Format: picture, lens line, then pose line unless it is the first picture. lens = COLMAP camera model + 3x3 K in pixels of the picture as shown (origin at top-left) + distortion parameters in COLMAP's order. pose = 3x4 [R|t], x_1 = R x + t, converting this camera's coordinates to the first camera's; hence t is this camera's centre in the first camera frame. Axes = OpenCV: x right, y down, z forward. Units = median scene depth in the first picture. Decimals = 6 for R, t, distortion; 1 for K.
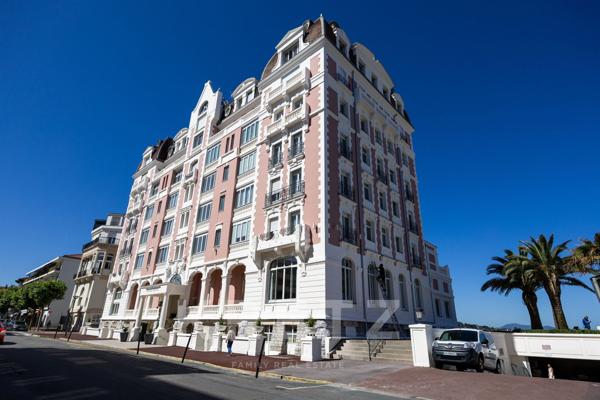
lens RADIAL K [[298.7, 0, 300.0], [0, 298.7, 200.0], [0, 0, 1]] dist [0.000652, 0.000081]
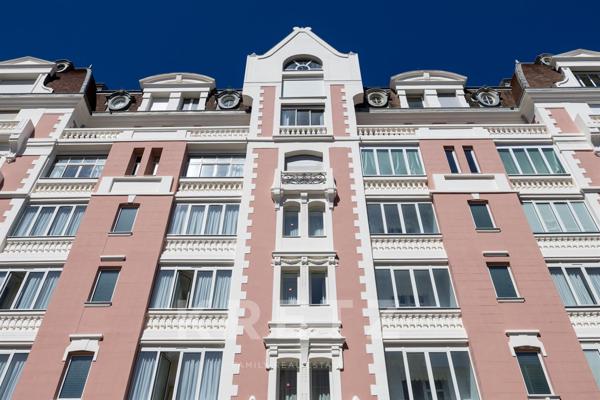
lens RADIAL K [[498.8, 0, 298.2], [0, 498.8, 199.5], [0, 0, 1]] dist [-0.005452, -0.001623]
pose [[0.747925, 0.457994, 0.480468, -0.432629], [-0.239185, 0.861159, -0.448548, 0.142141], [-0.619192, 0.220559, 0.753628, 0.368039]]
